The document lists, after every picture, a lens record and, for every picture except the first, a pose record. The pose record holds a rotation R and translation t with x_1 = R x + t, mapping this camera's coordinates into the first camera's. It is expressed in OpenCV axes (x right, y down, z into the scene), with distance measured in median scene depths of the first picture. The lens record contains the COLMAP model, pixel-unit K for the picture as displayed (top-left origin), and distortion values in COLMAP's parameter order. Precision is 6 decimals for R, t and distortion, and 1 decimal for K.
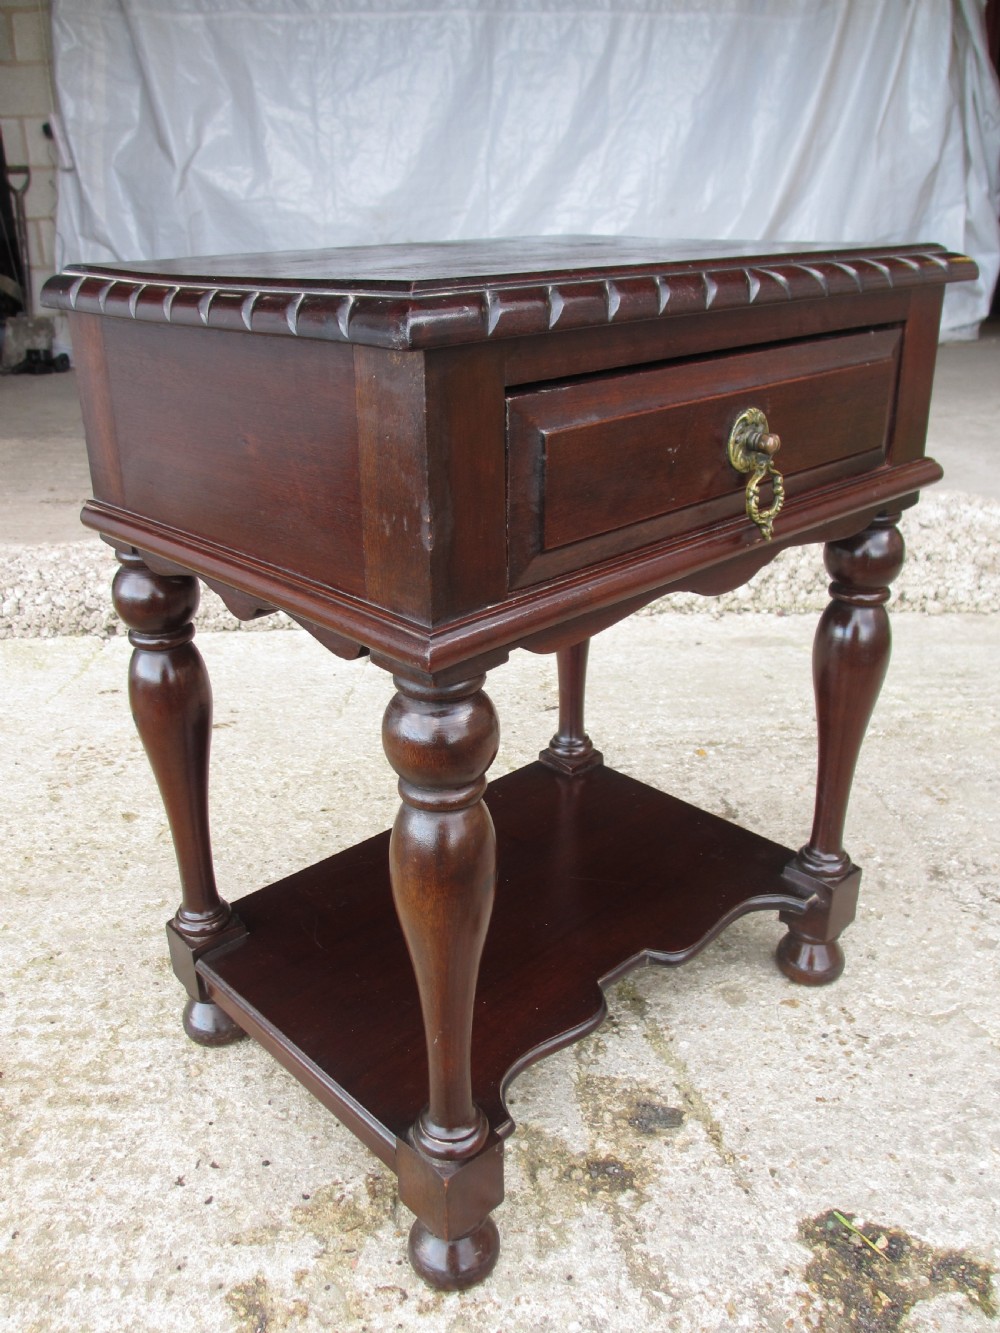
lens RADIAL K [[1112.4, 0, 484.9], [0, 1112.4, 701.3], [0, 0, 1]] dist [-0.051409, 0.014276]
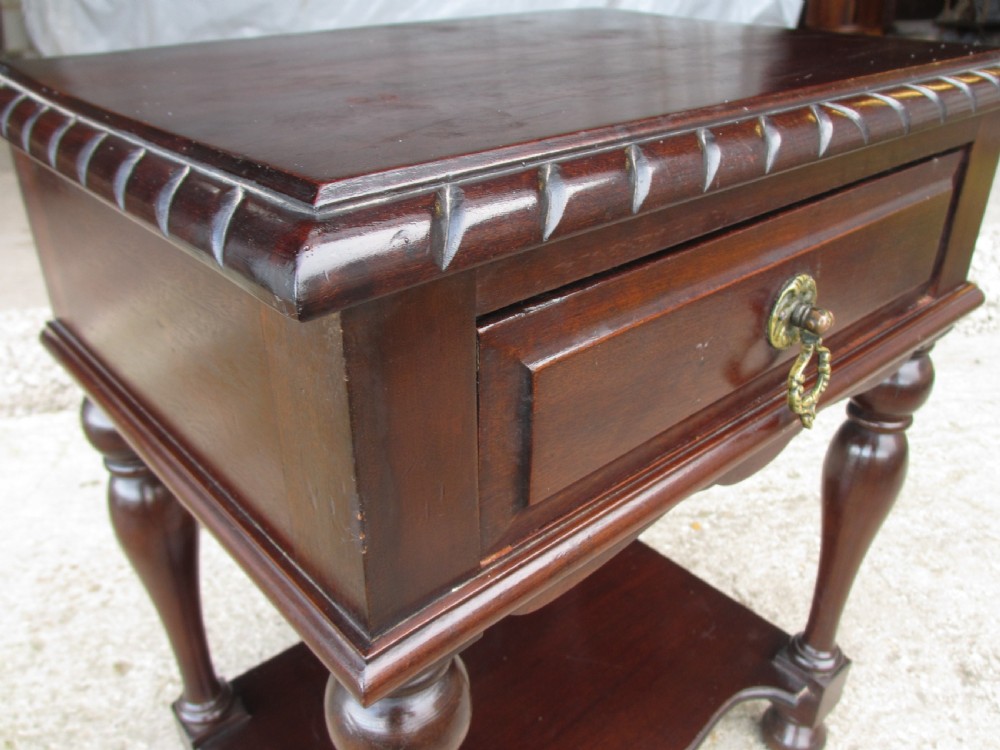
lens RADIAL K [[834.5, 0, 496.4], [0, 834.5, 390.7], [0, 0, 1]] dist [-0.051409, 0.014276]
pose [[0.991576, -0.056385, 0.116612, -0.078573], [0.048008, 0.996143, 0.073442, -0.159070], [-0.120304, -0.067225, 0.990458, 0.297124]]
